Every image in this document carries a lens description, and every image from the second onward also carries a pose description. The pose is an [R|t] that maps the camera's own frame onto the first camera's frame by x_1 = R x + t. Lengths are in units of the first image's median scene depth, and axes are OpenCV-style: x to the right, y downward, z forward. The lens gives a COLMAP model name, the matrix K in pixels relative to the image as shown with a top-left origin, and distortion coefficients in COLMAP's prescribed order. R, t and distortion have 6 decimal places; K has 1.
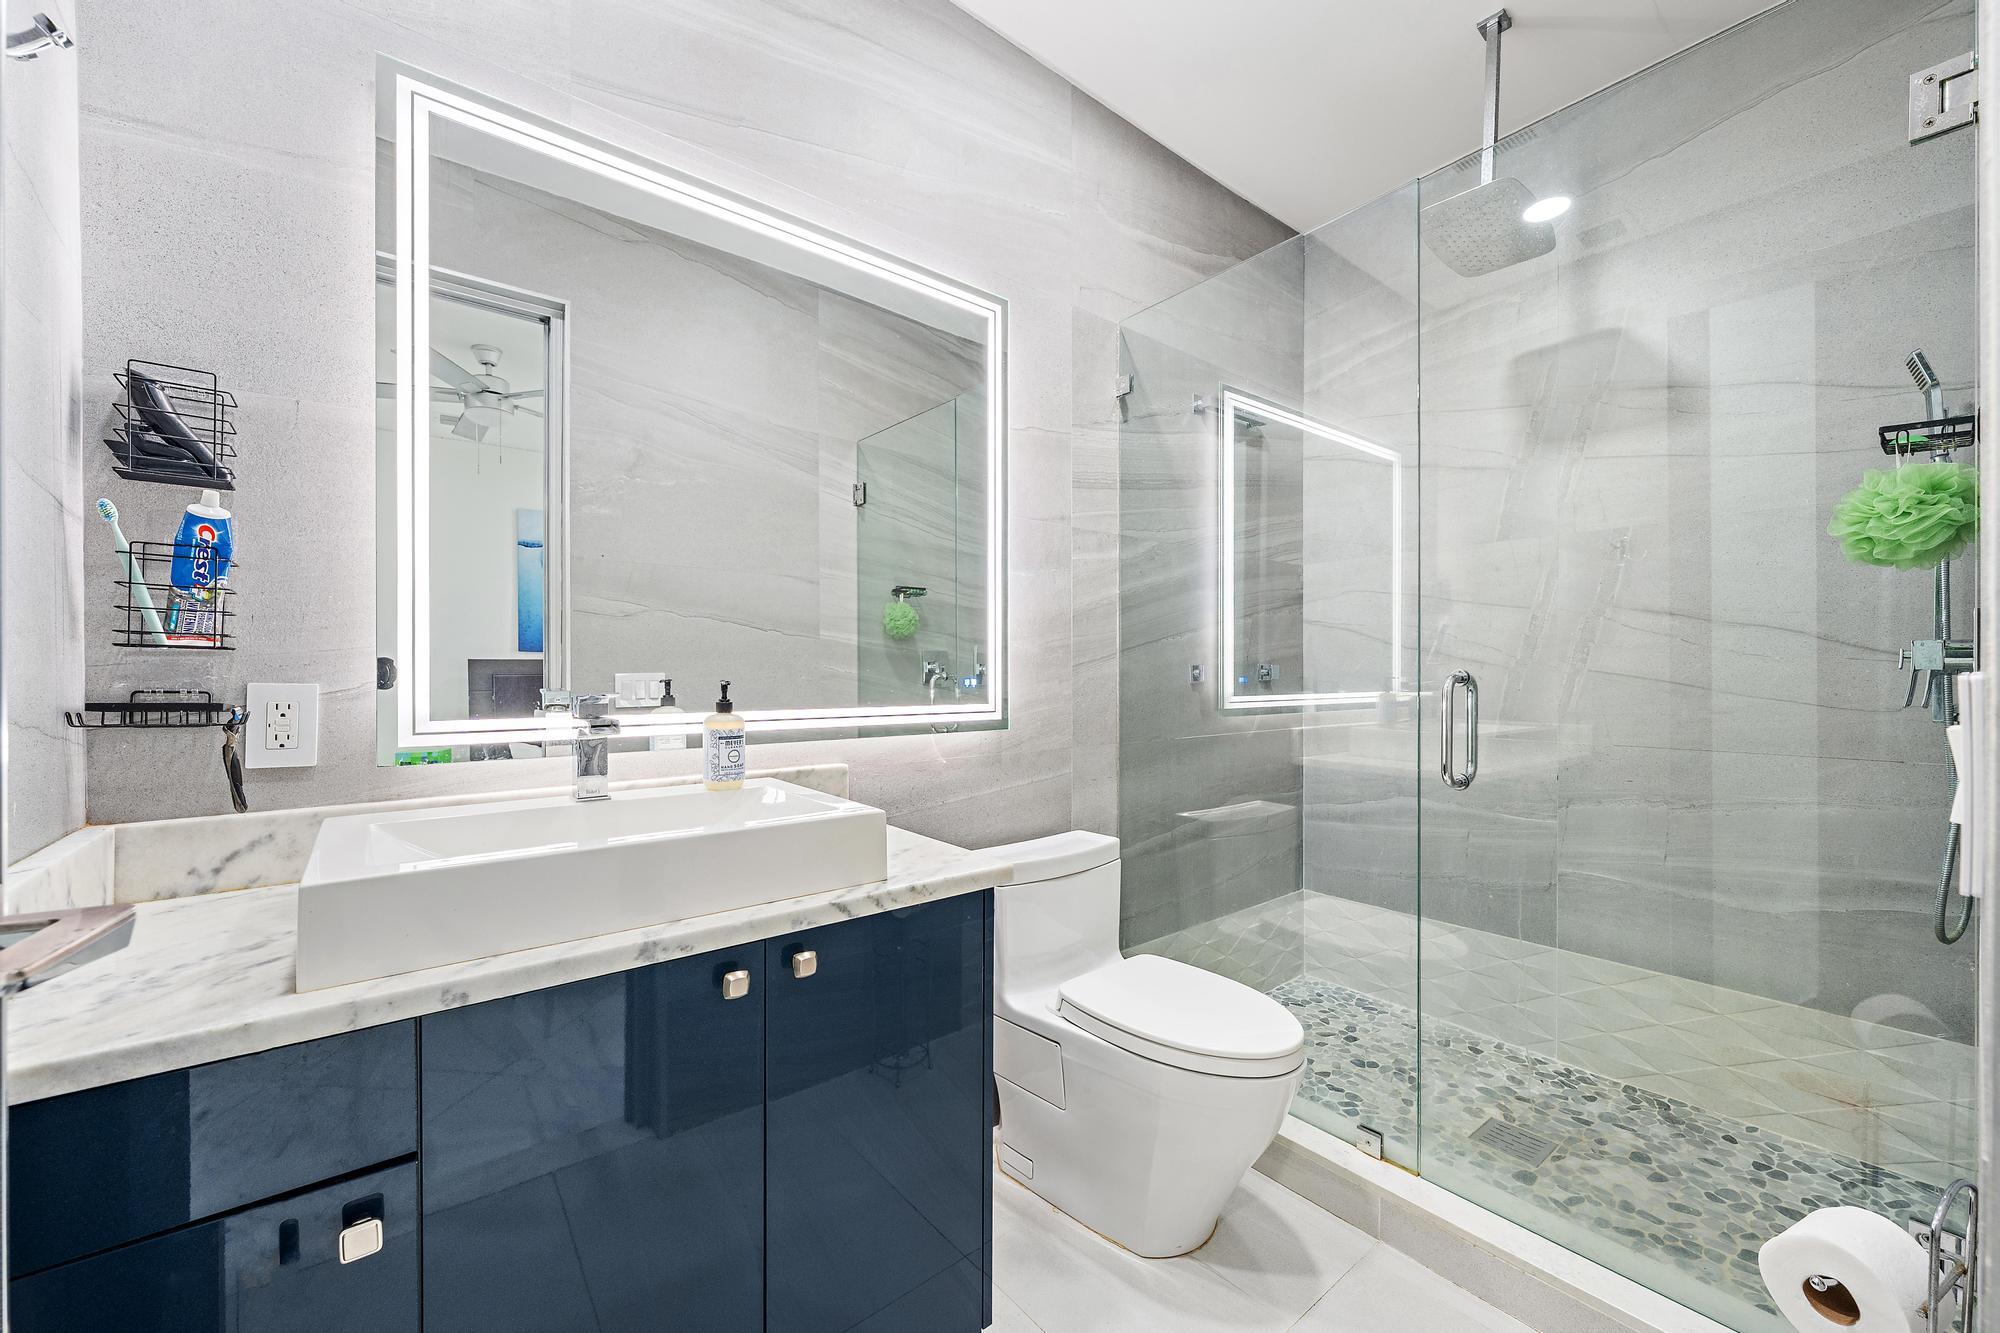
lens RADIAL K [[775.5, 0, 994.8], [0, 775.5, 677.4], [0, 0, 1]] dist [0.000473, 0.000569]
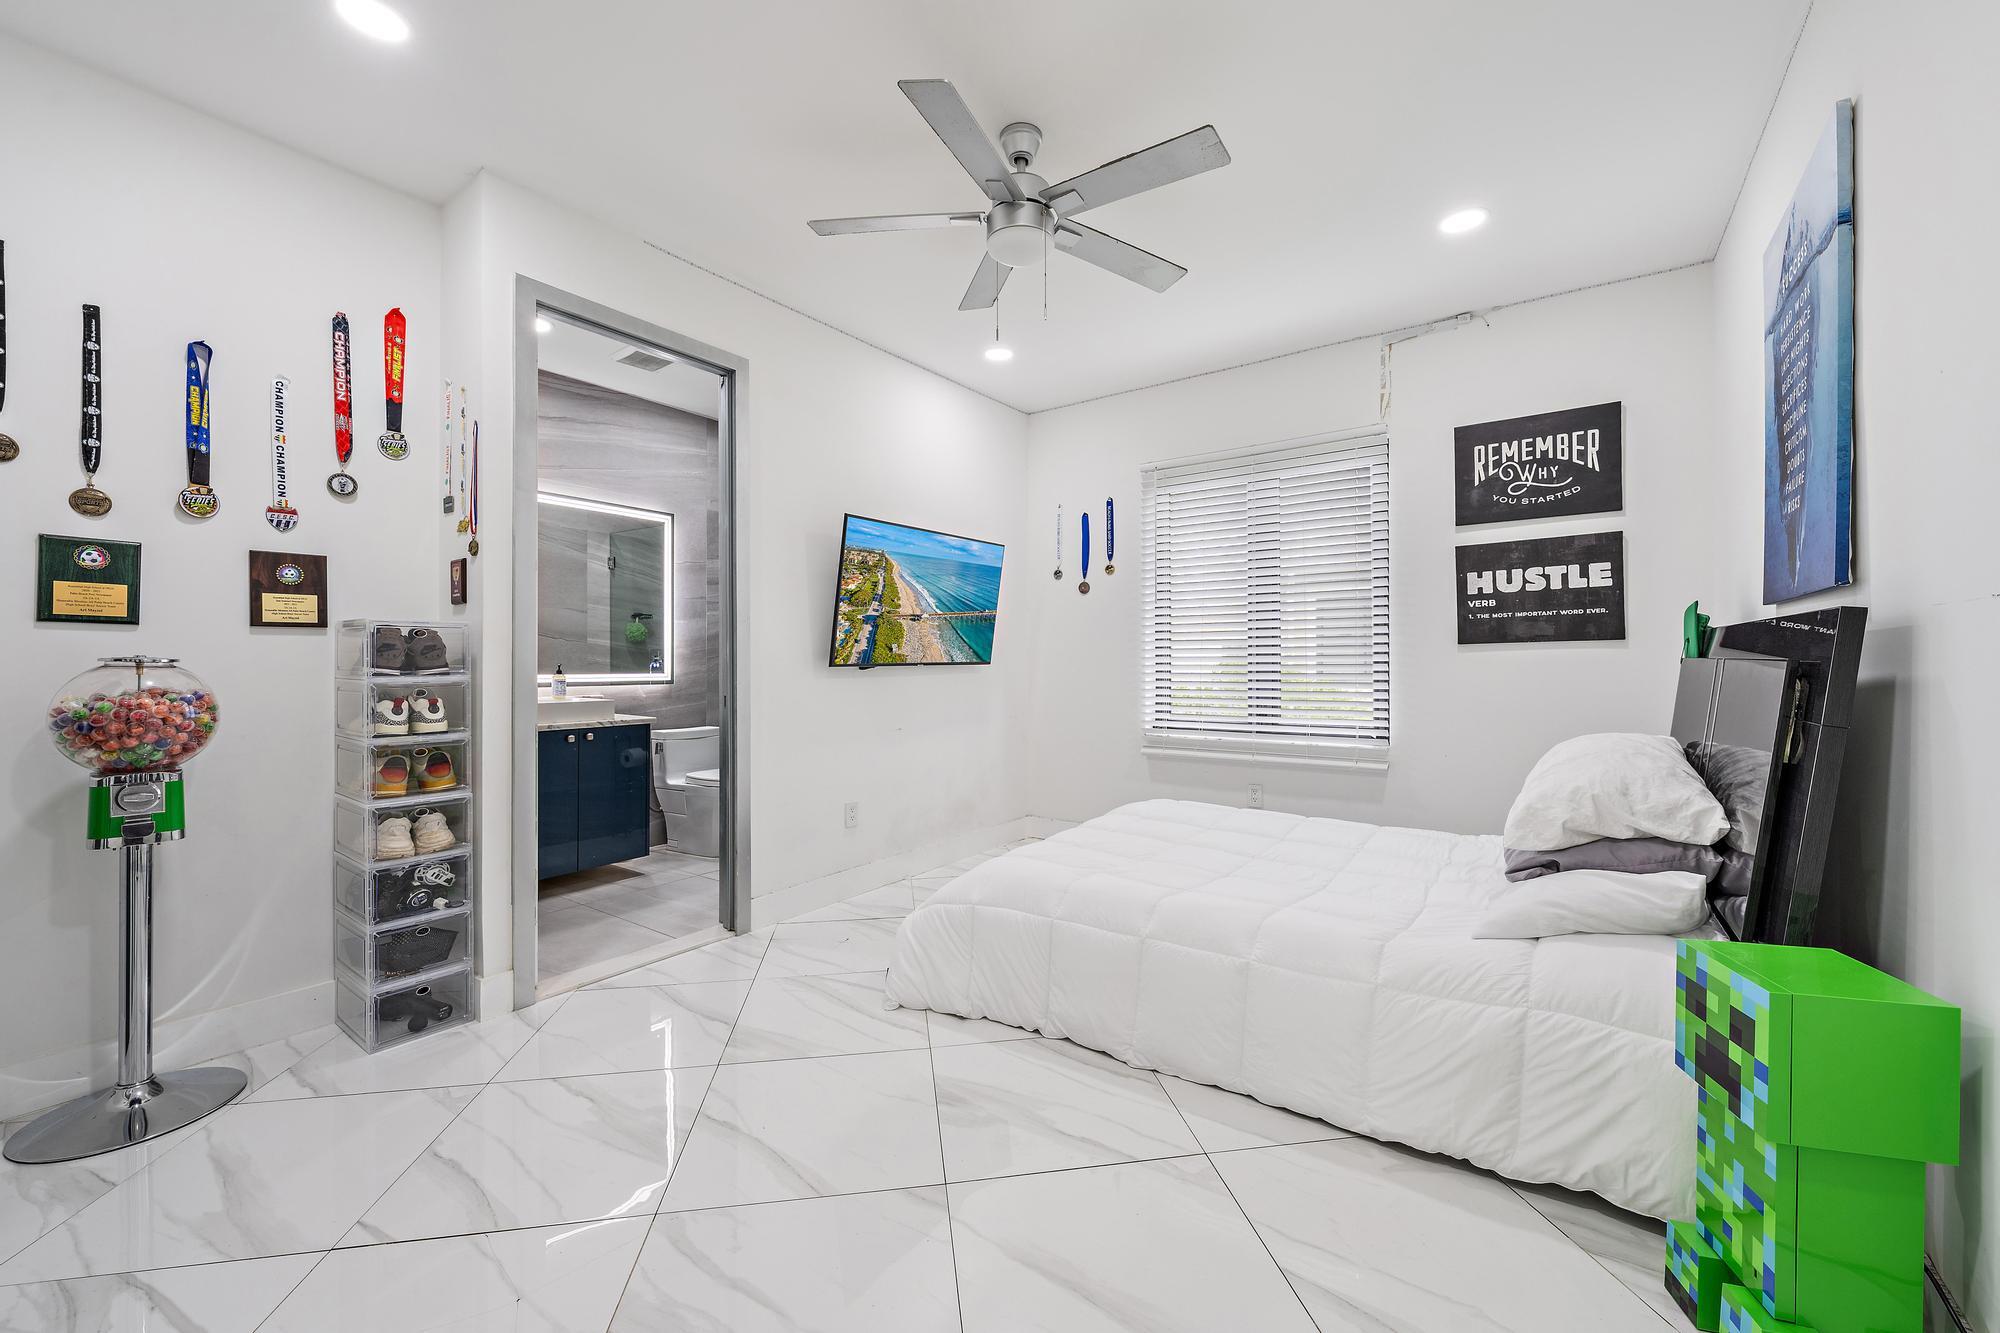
lens RADIAL K [[775.5, 0, 1009.9], [0, 775.5, 656.6], [0, 0, 1]] dist [0.000473, 0.000569]
pose [[0.957767, -0.000081, 0.287546, 0.307504], [0.003582, 0.999926, -0.011648, 0.010514], [-0.287524, 0.012186, 0.957696, -1.570558]]
